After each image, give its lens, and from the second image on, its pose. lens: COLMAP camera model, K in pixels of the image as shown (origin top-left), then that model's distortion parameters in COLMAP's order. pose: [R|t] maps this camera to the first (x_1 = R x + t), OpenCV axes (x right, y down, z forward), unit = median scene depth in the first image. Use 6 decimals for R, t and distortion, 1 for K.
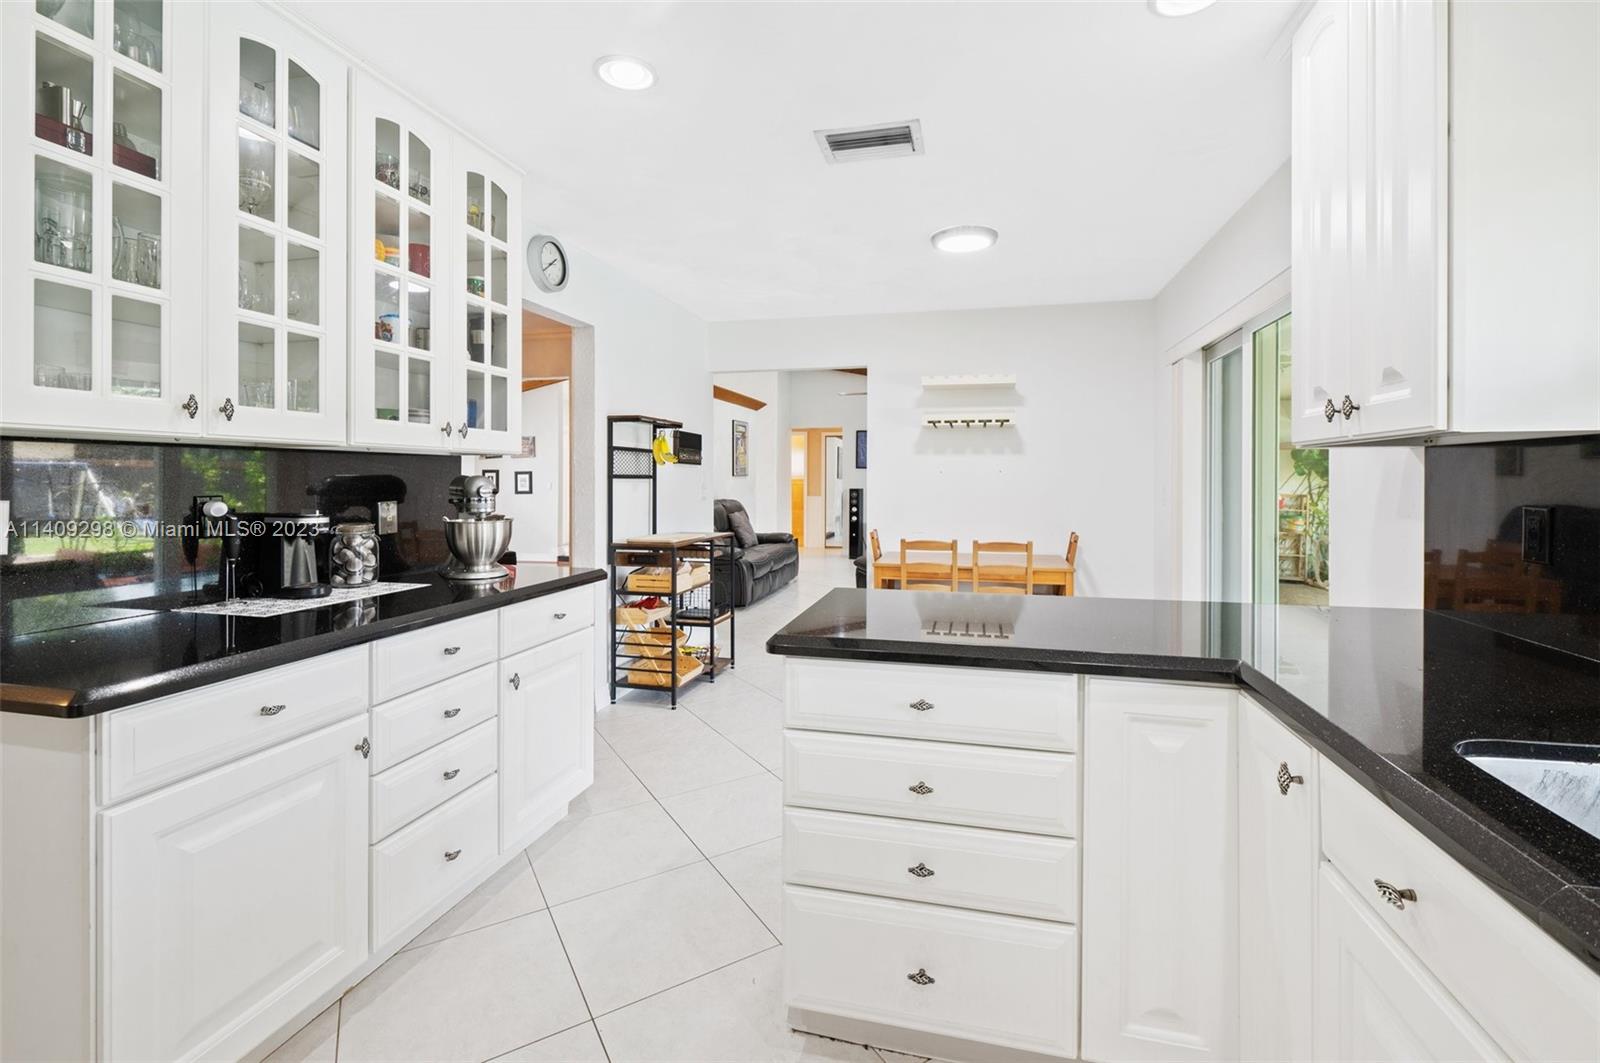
lens RADIAL K [[714.2, 0, 811.5], [0, 714.2, 479.0], [0, 0, 1]] dist [-0.003830, -0.001769]
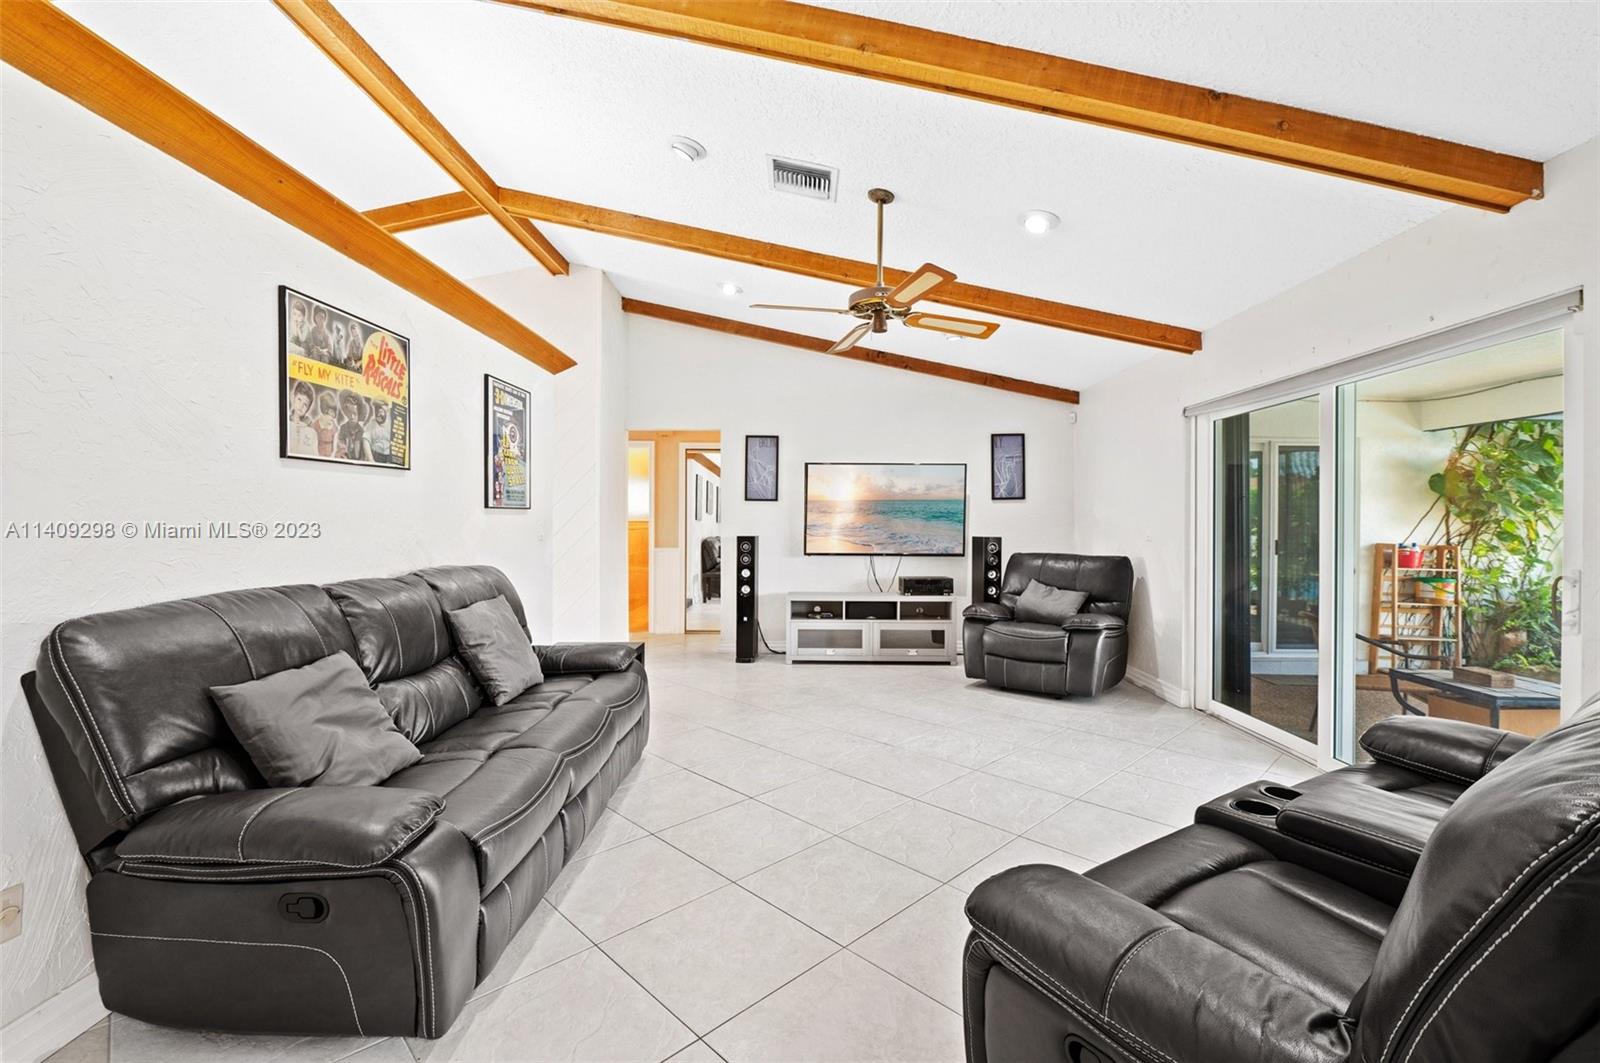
lens RADIAL K [[714.2, 0, 802.7], [0, 714.2, 531.7], [0, 0, 1]] dist [-0.003830, -0.001769]
pose [[0.977156, 0.001136, 0.212522, -0.015281], [-0.004061, 0.999903, 0.013331, 0.003097], [-0.212486, -0.013889, 0.977065, 0.490517]]
